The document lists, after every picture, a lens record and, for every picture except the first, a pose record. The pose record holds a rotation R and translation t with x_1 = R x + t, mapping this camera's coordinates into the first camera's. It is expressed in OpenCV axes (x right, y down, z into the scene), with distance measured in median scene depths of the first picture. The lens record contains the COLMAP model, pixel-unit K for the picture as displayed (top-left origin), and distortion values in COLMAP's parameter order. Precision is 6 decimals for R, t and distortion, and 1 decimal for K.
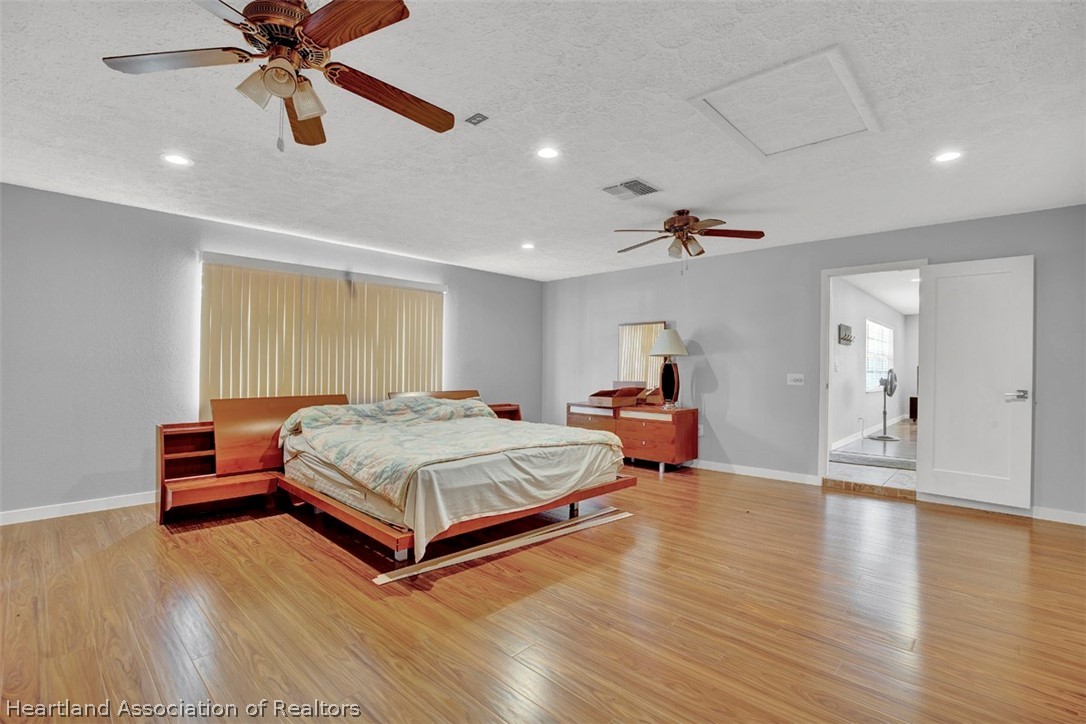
lens RADIAL K [[498.0, 0, 542.6], [0, 498.0, 362.6], [0, 0, 1]] dist [-0.031261, 0.005014]
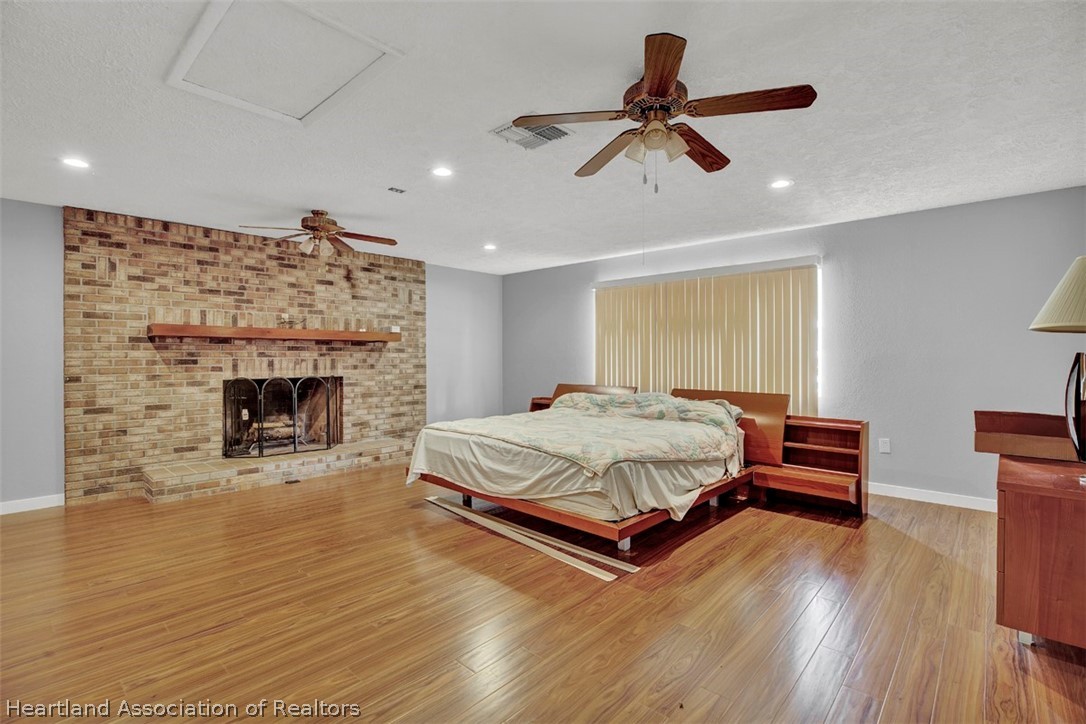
lens RADIAL K [[498.0, 0, 542.9], [0, 498.0, 359.9], [0, 0, 1]] dist [-0.031261, 0.005014]
pose [[0.023789, -0.006563, -0.999695, 0.988067], [0.002598, 0.999975, -0.006503, 0.012937], [0.999714, -0.002443, 0.023806, 1.039512]]
